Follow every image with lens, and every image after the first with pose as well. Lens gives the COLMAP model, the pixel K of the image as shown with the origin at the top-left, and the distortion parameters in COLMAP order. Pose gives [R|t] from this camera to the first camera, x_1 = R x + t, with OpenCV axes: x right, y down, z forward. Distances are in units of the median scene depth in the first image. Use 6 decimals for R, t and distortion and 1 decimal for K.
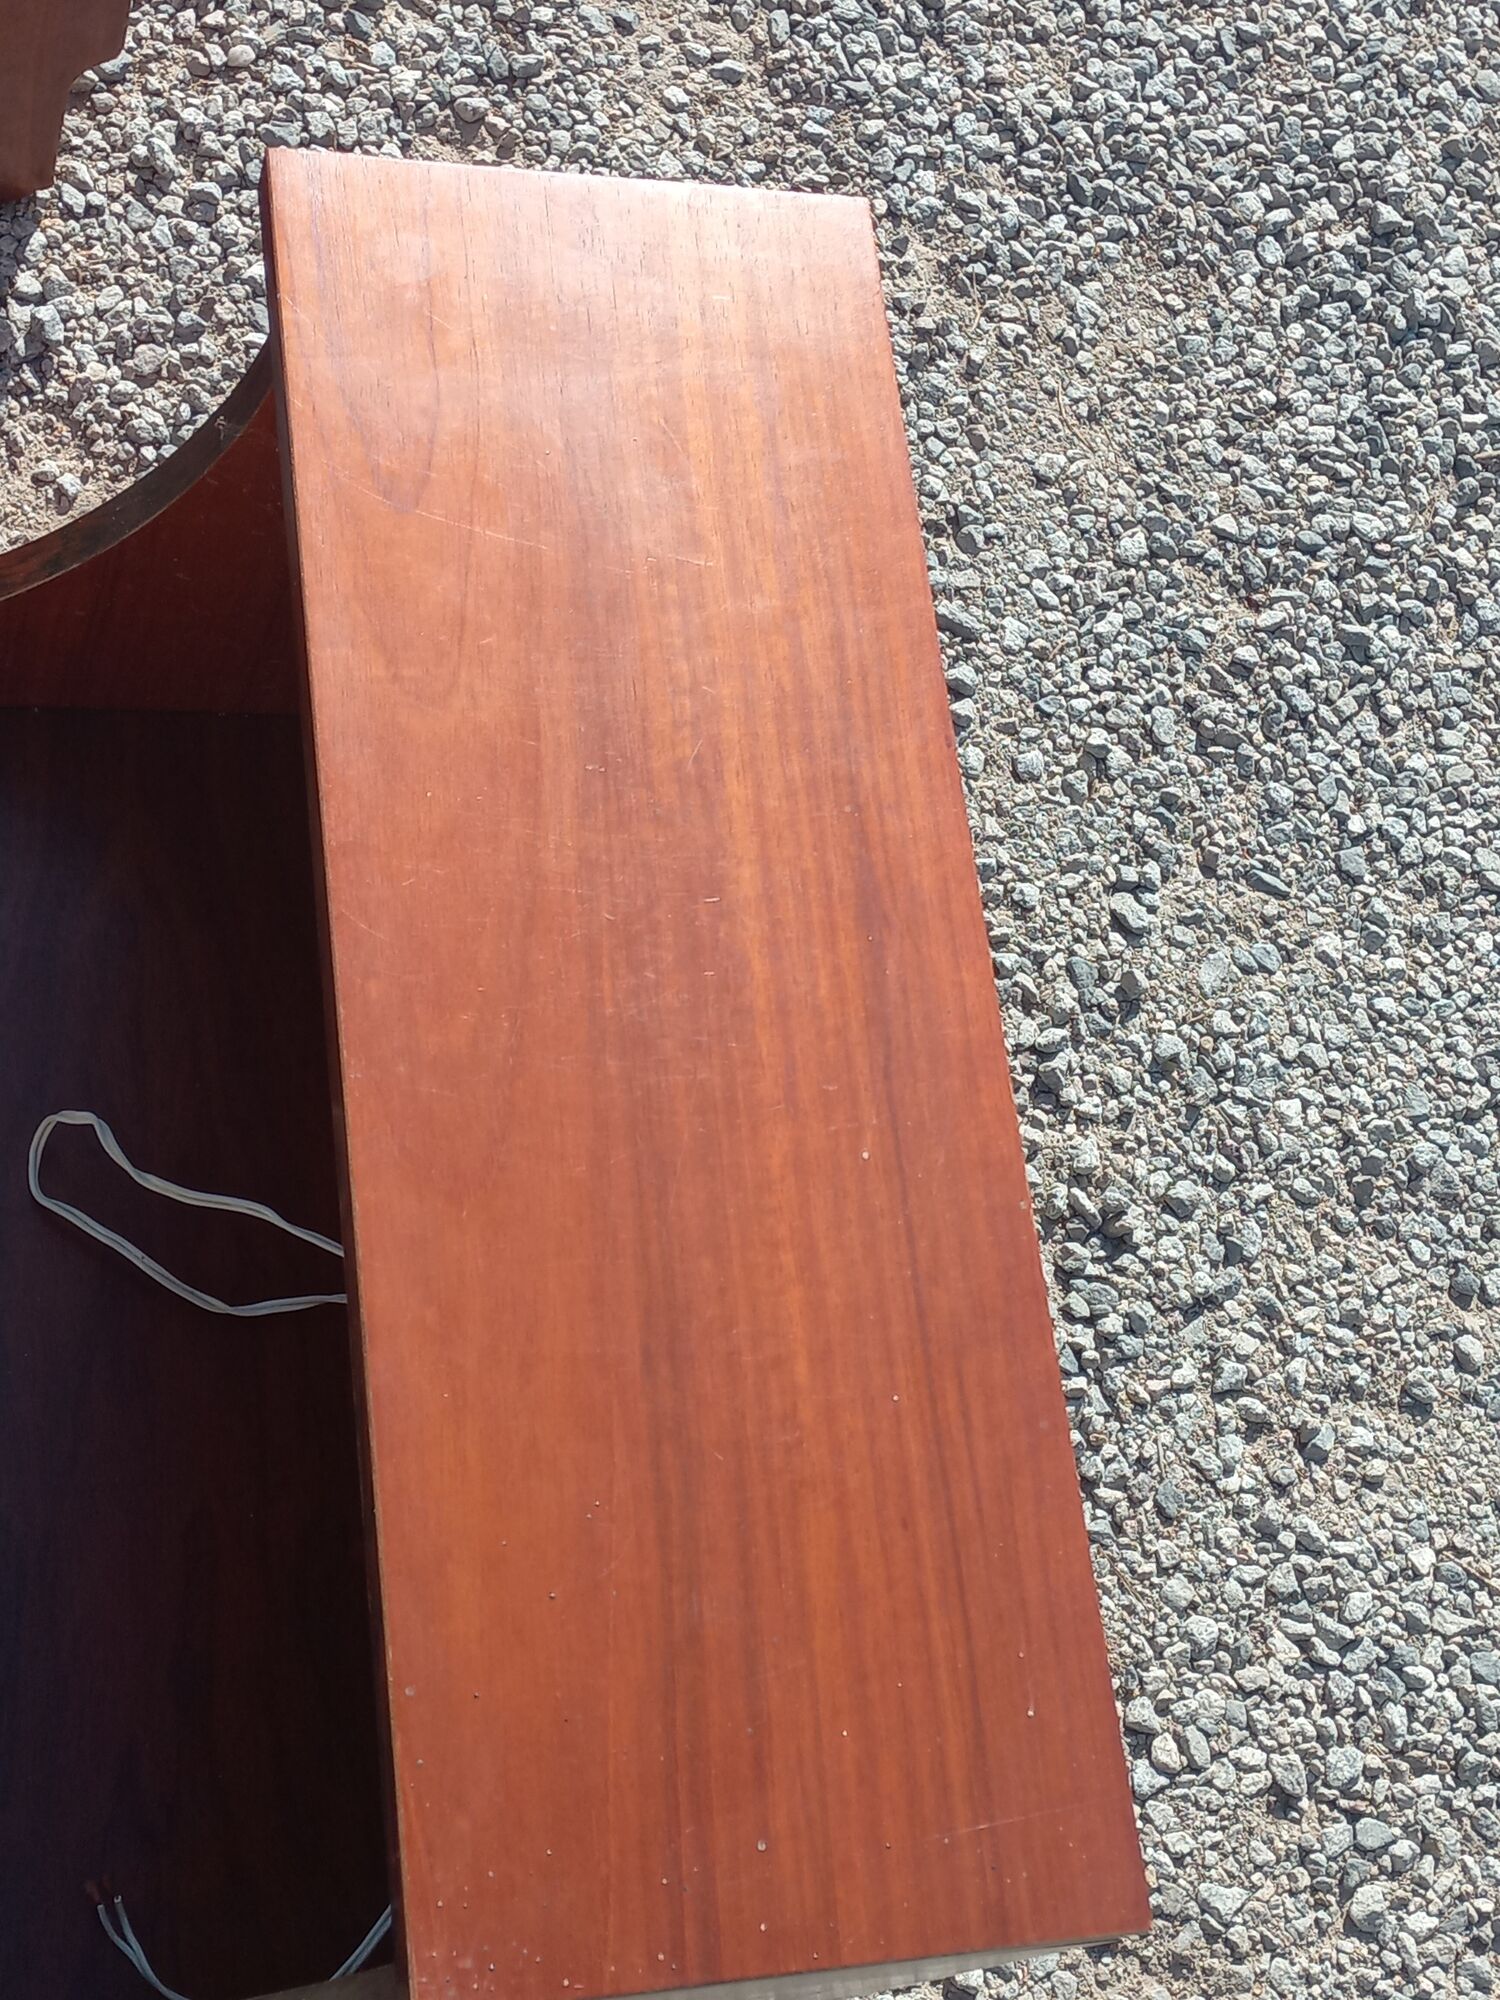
lens RADIAL K [[2860.5, 0, 752.4], [0, 2860.5, 991.3], [0, 0, 1]] dist [0.105960, -0.149822]
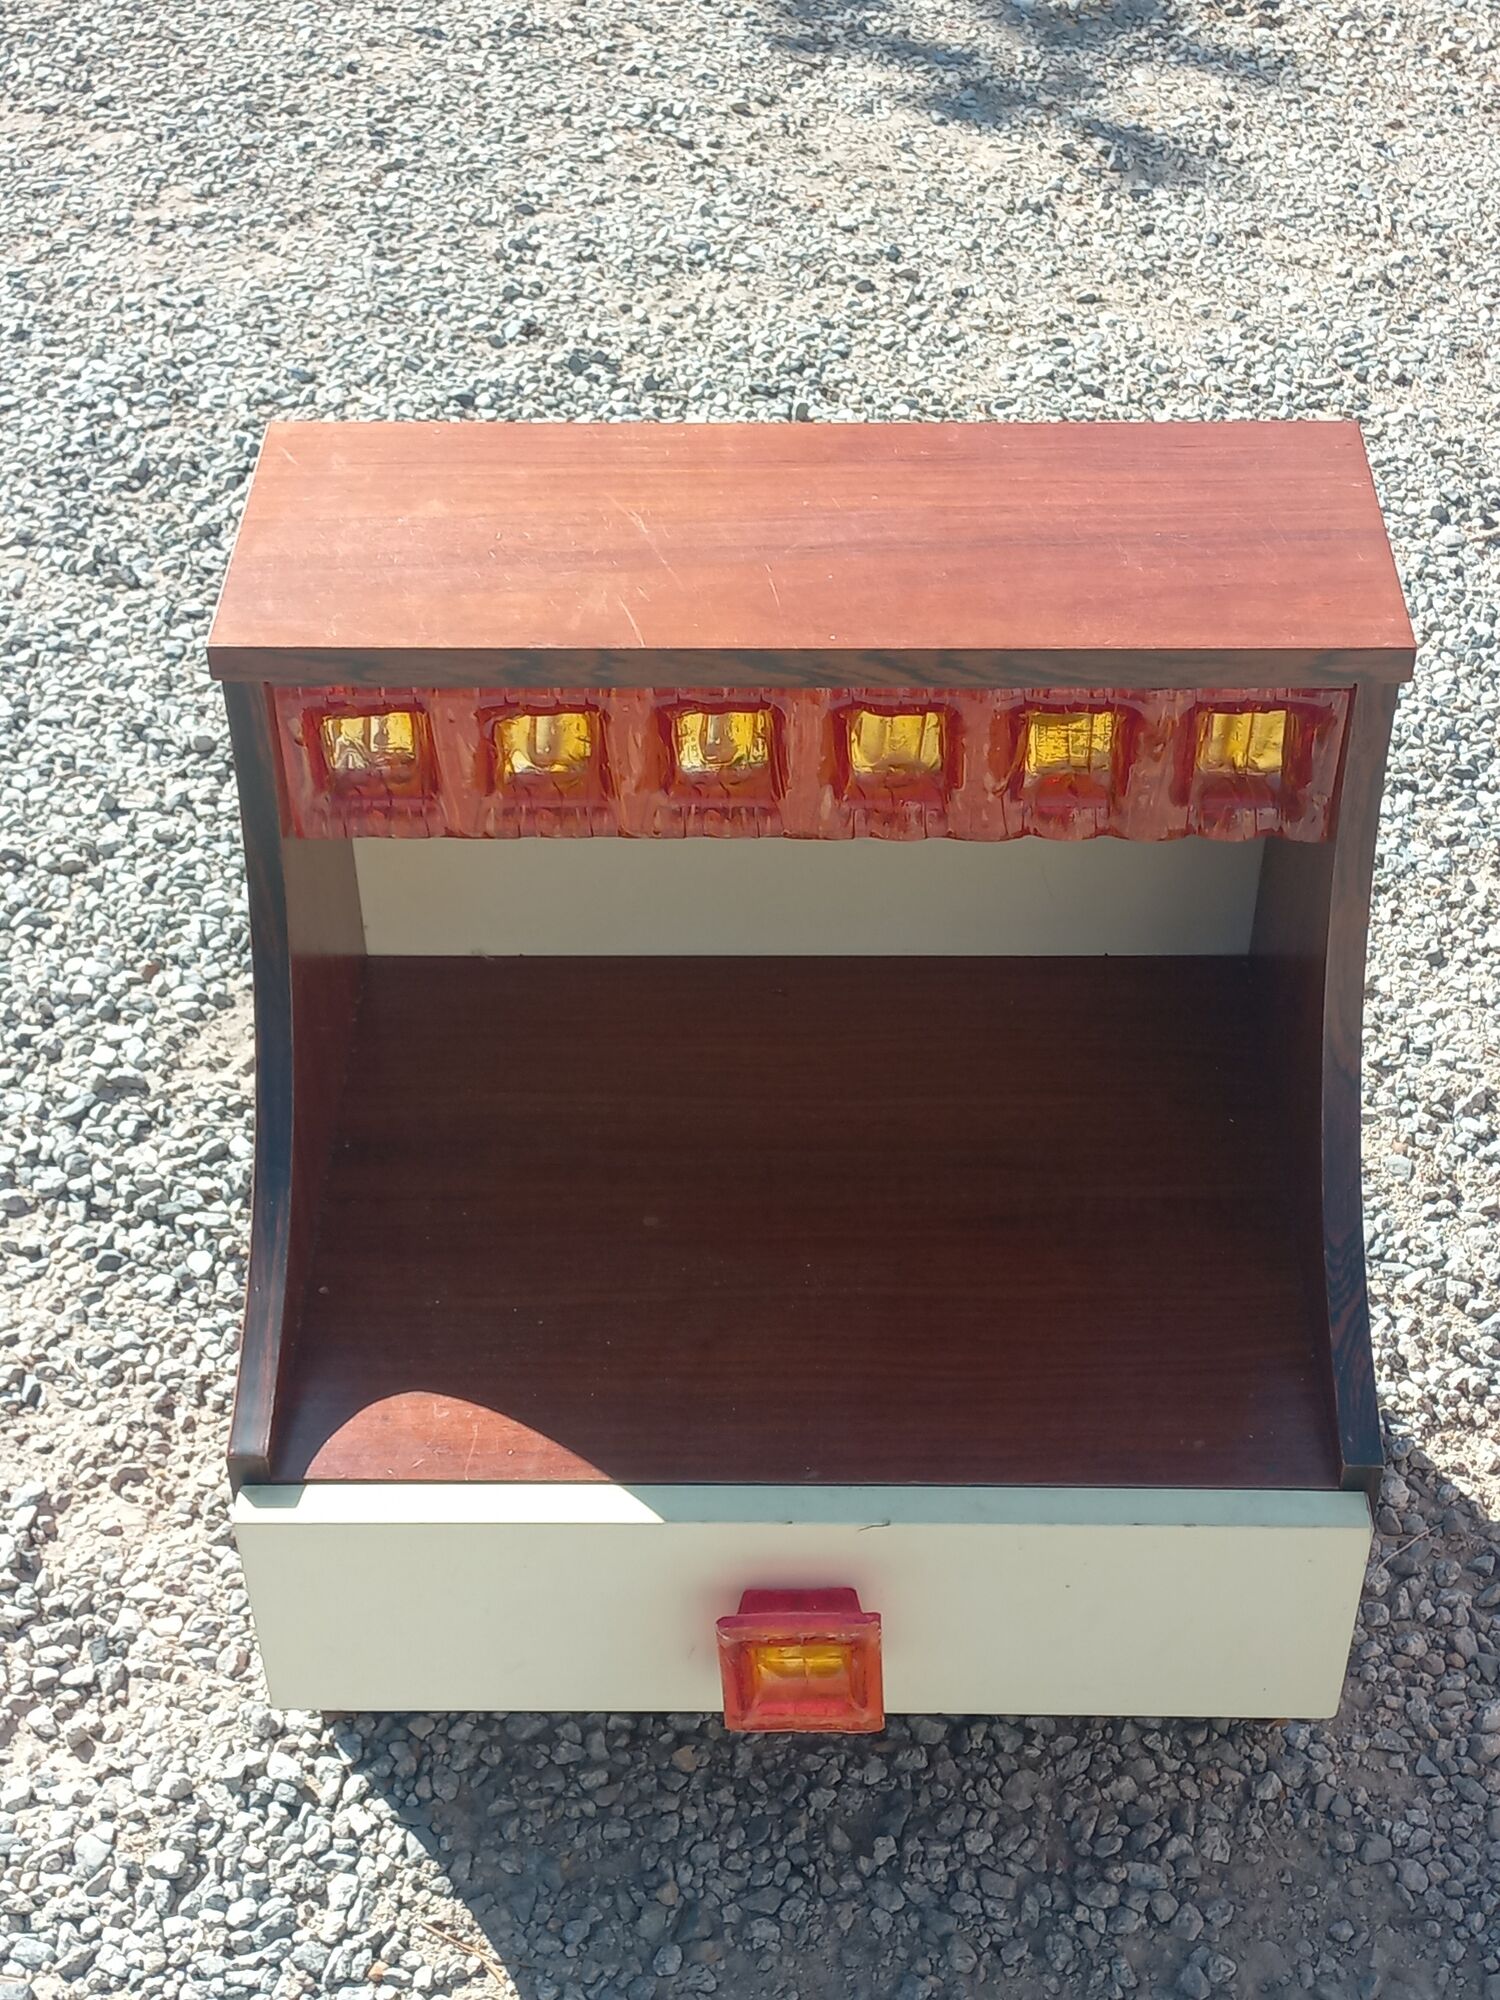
lens RADIAL K [[2860.5, 0, 752.4], [0, 2860.5, 991.3], [0, 0, 1]] dist [0.105960, -0.149822]
pose [[0.563359, -0.740444, 0.366564, -0.657351], [0.816946, 0.565475, -0.113300, -0.375489], [-0.123391, 0.363292, 0.923468, -0.086588]]
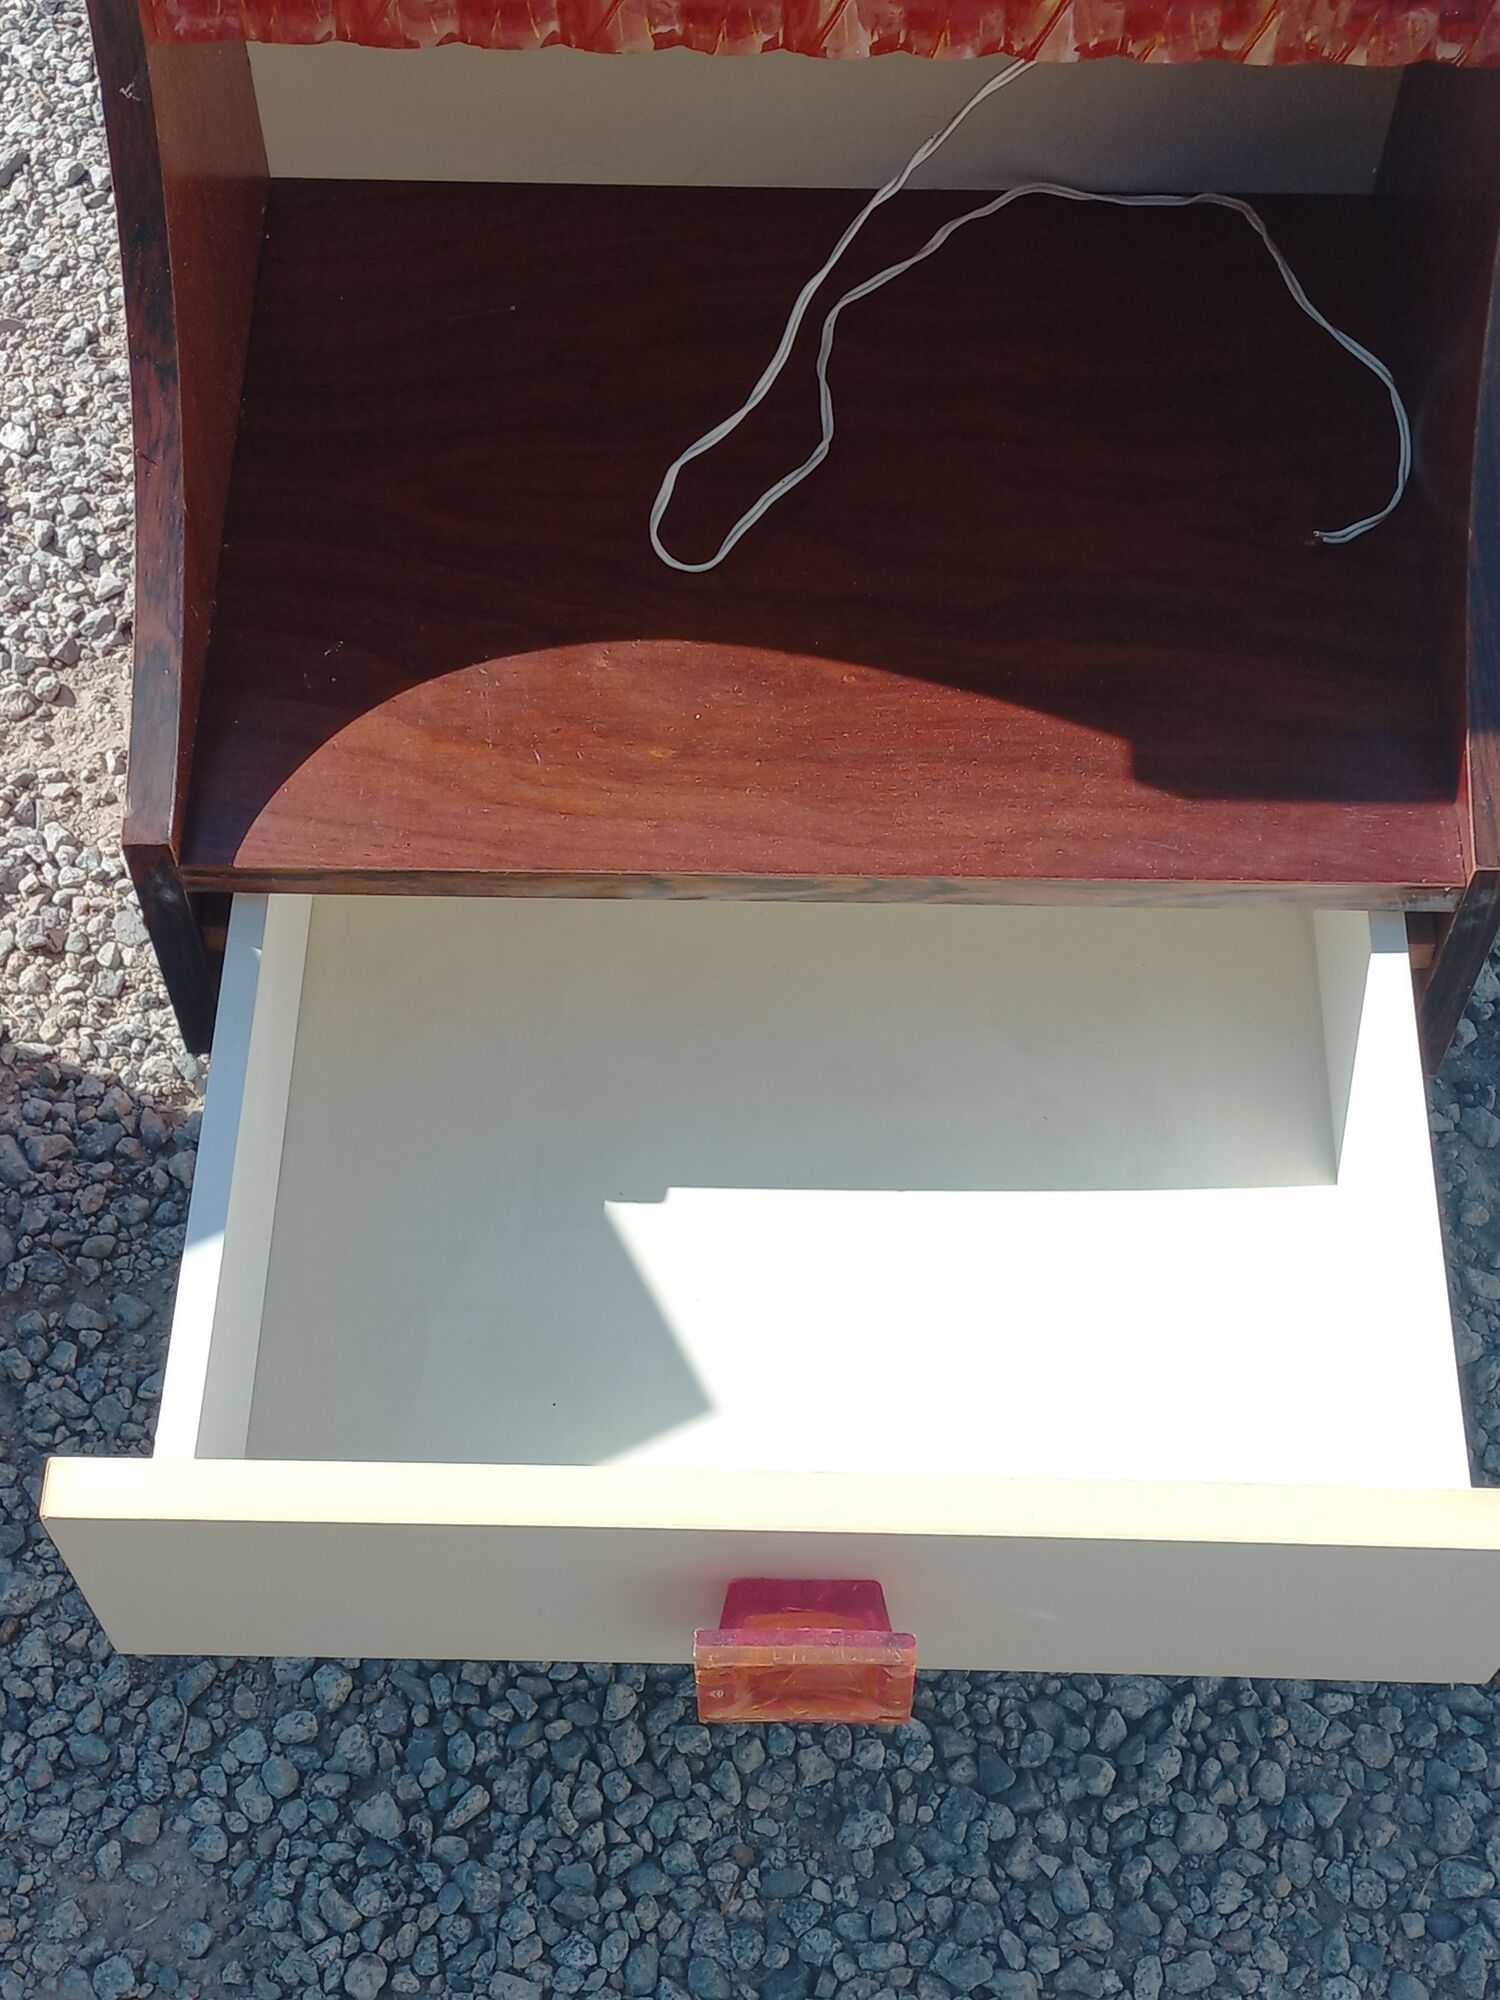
lens RADIAL K [[2860.5, 0, 752.4], [0, 2860.5, 991.3], [0, 0, 1]] dist [0.105960, -0.149822]
pose [[0.138550, -0.960285, 0.242190, -0.445454], [0.923835, 0.213434, 0.317766, -0.153644], [-0.356838, 0.179717, 0.916716, -0.001428]]
